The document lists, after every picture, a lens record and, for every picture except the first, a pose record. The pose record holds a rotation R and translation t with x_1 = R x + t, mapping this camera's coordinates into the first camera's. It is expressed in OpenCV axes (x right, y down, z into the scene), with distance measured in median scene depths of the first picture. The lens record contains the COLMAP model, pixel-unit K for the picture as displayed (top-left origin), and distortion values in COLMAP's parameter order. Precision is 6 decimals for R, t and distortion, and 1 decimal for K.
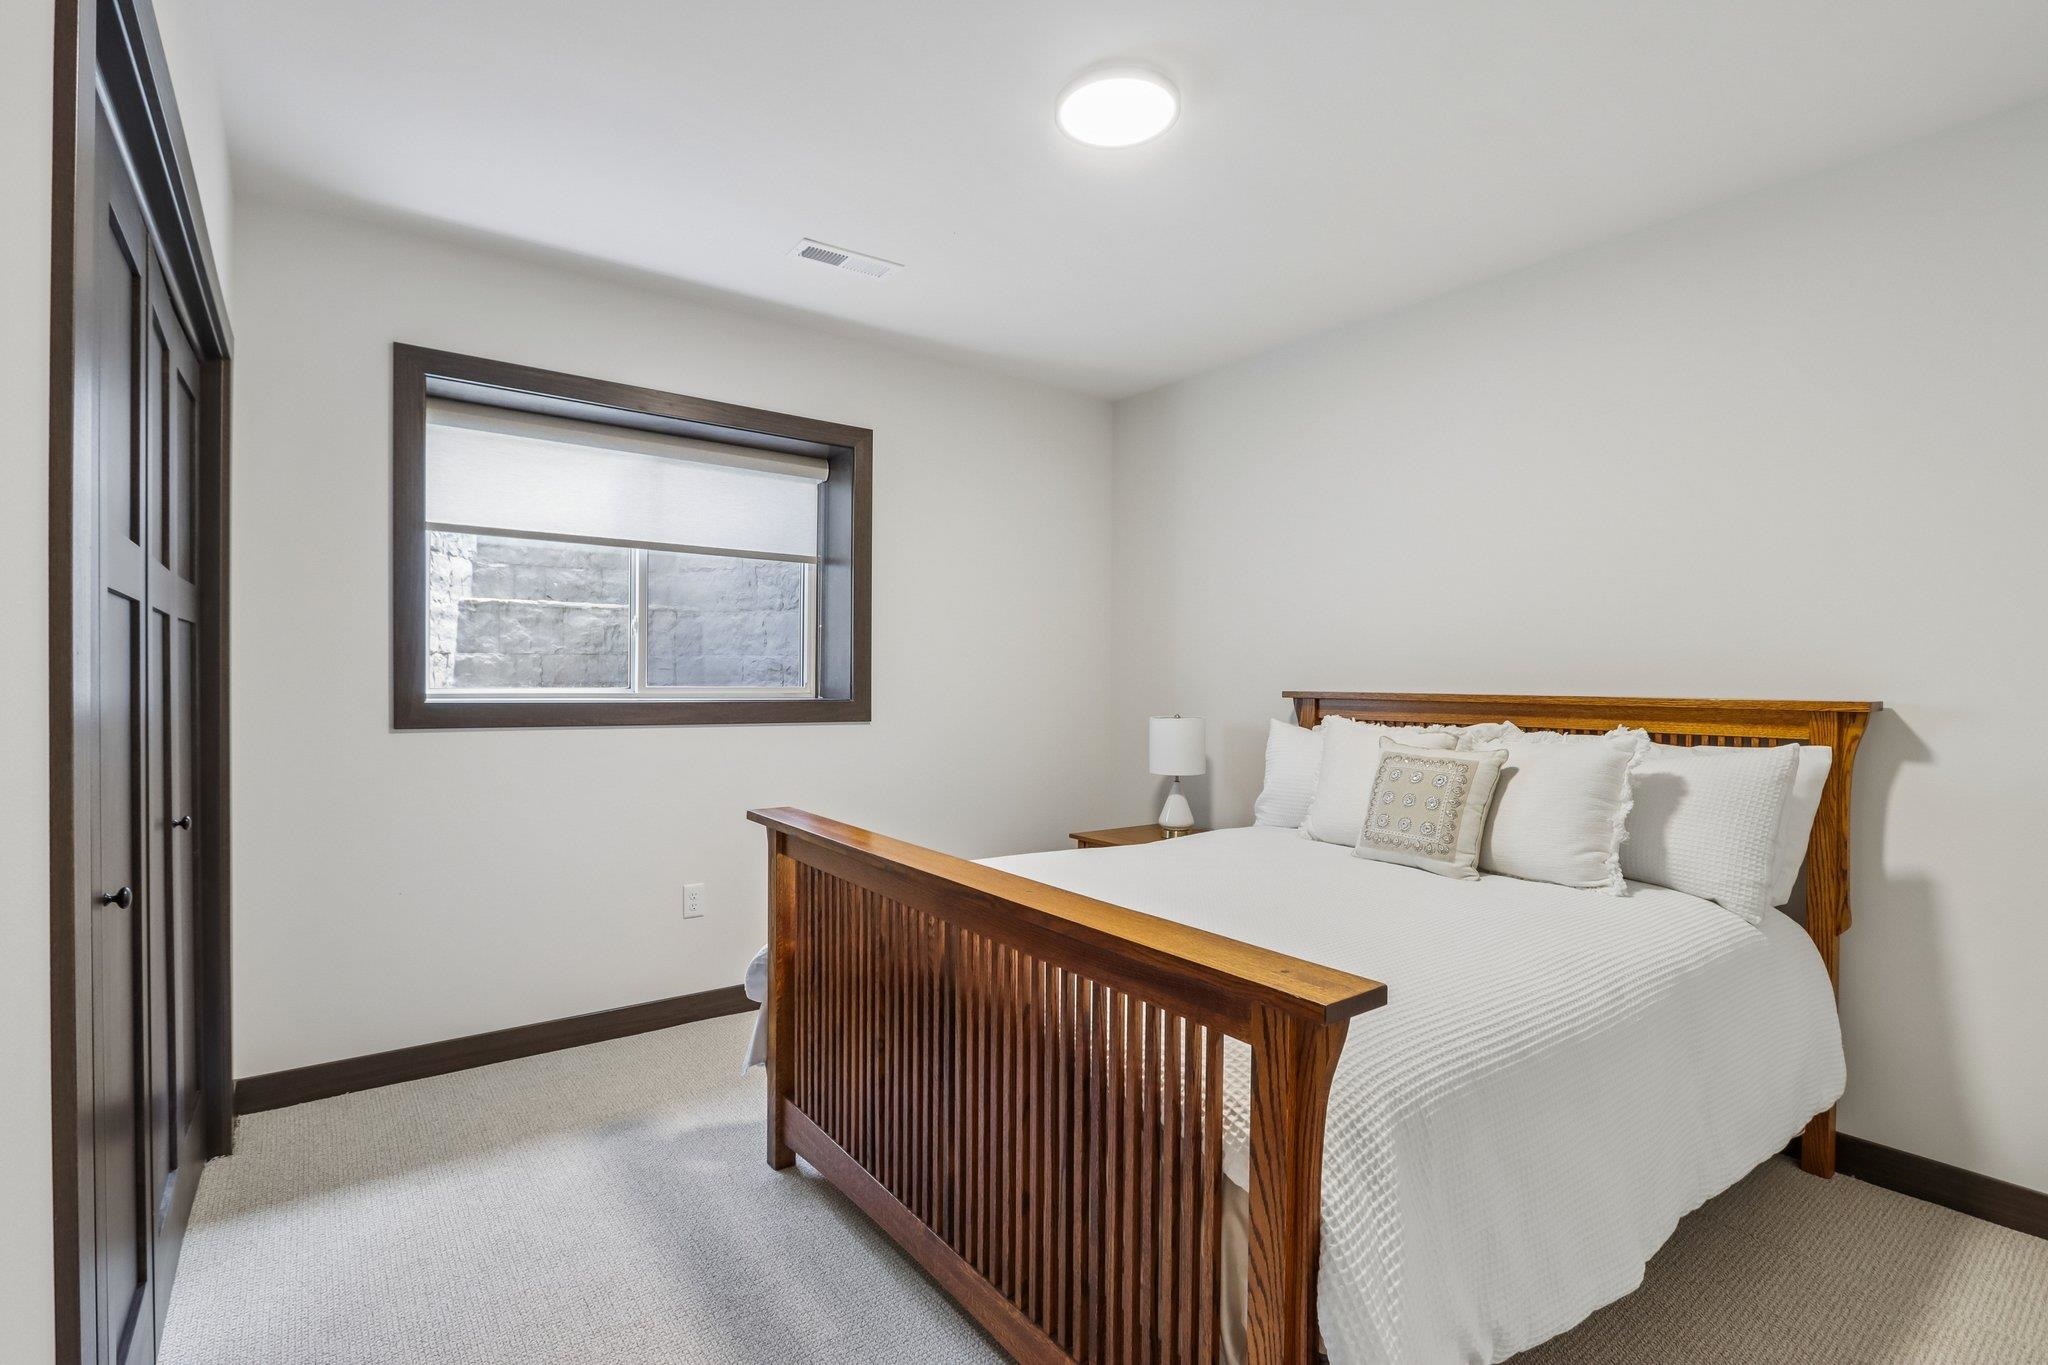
lens RADIAL K [[944.4, 0, 1007.5], [0, 944.4, 681.9], [0, 0, 1]] dist [-0.020476, 0.002608]
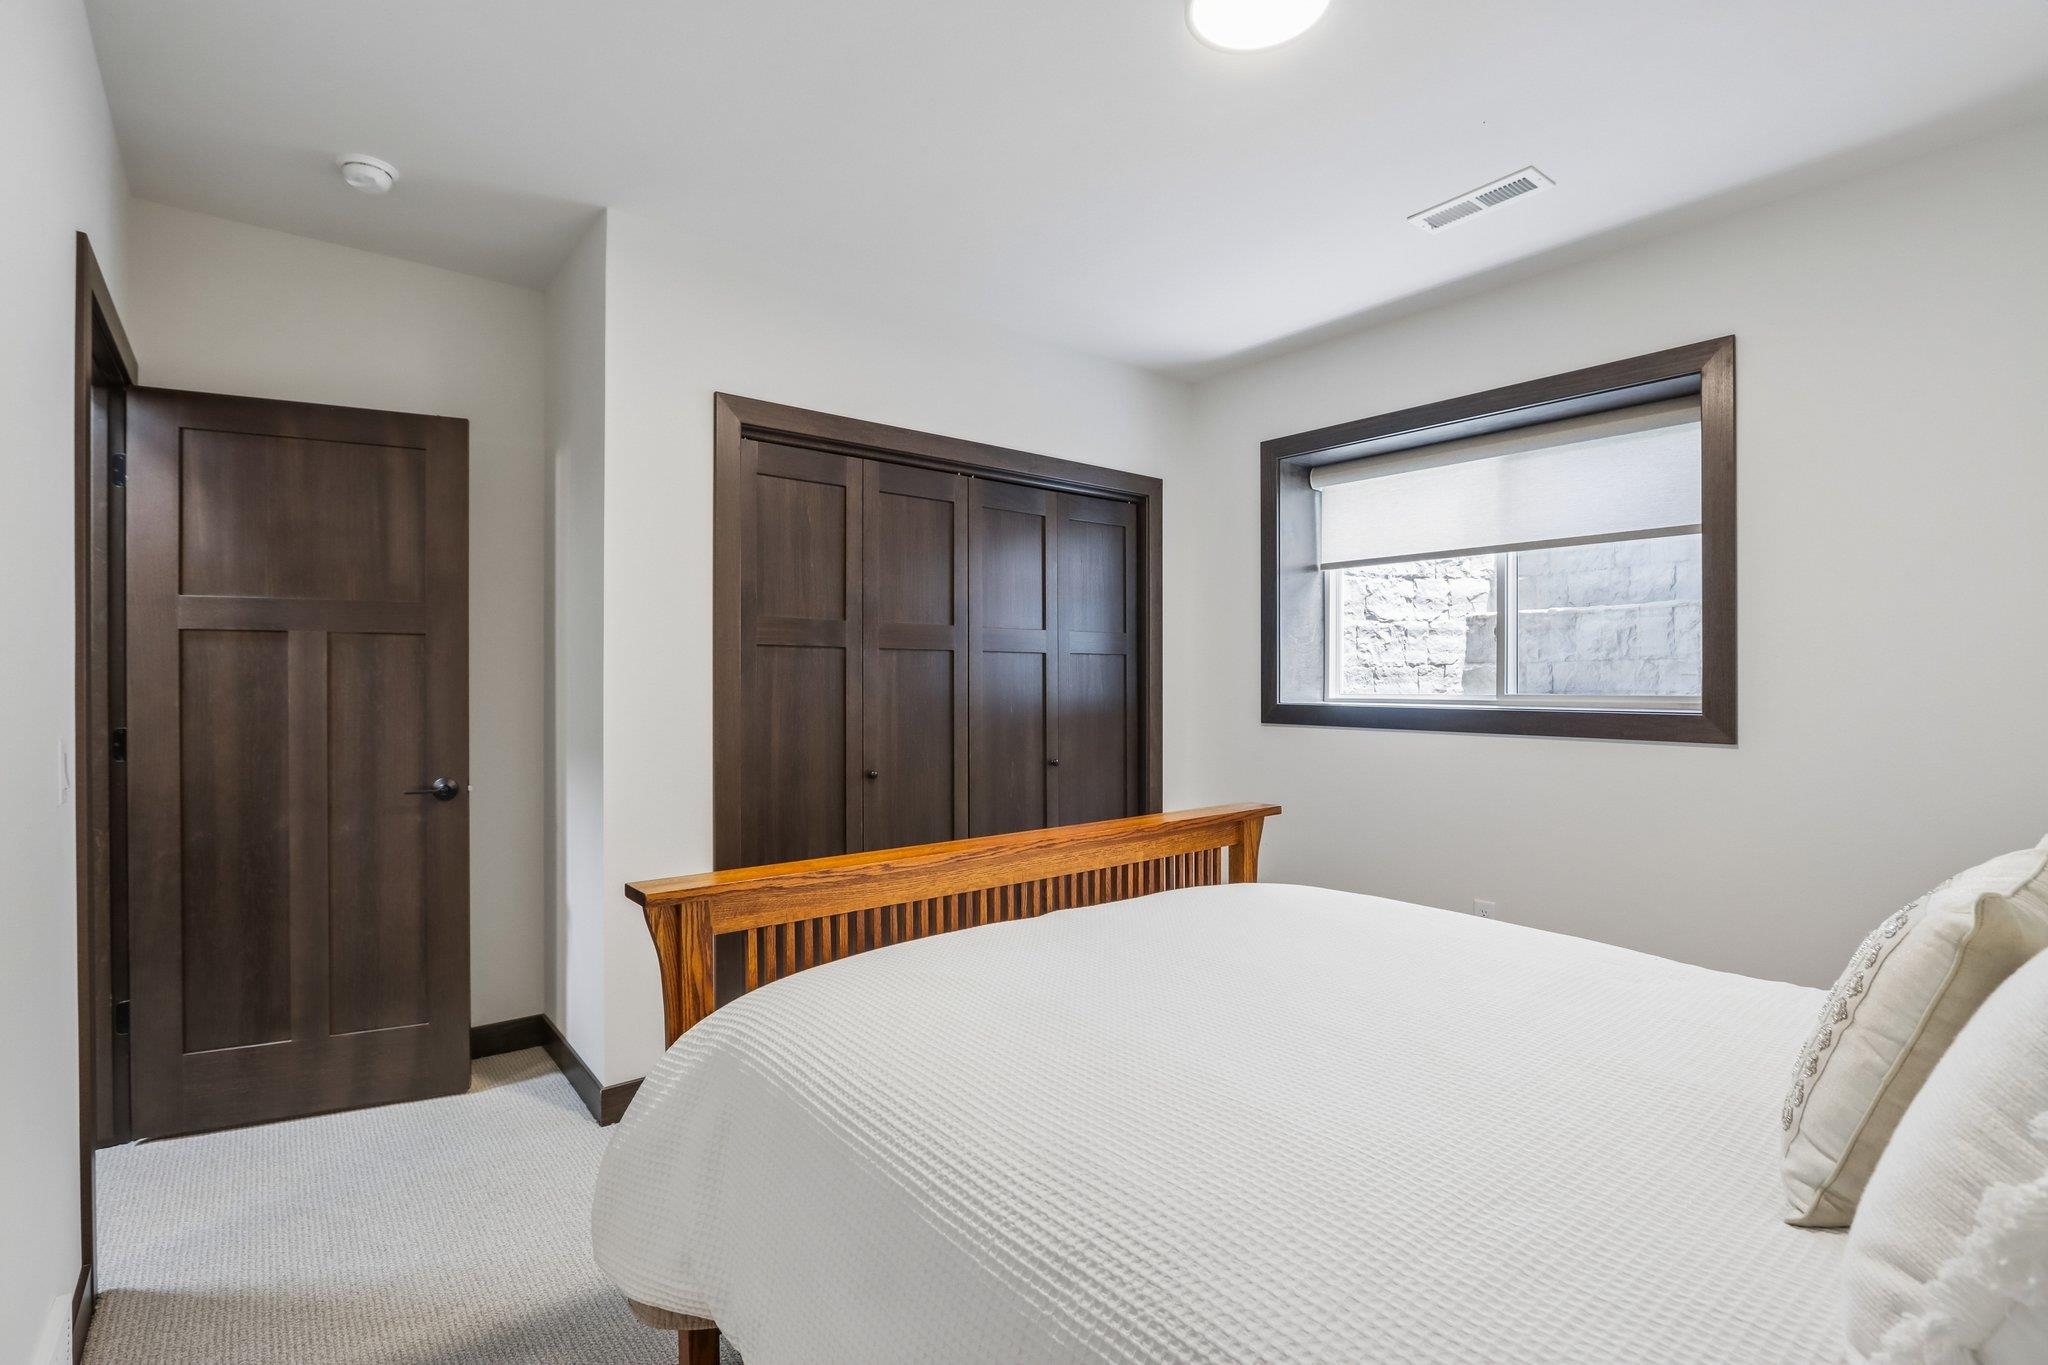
lens RADIAL K [[944.4, 0, 1008.4], [0, 944.4, 689.3], [0, 0, 1]] dist [-0.020476, 0.002608]
pose [[0.042869, -0.002434, -0.999078, 0.530067], [-0.002311, 0.999994, -0.002535, 0.003471], [0.999078, 0.002417, 0.042863, 0.424848]]
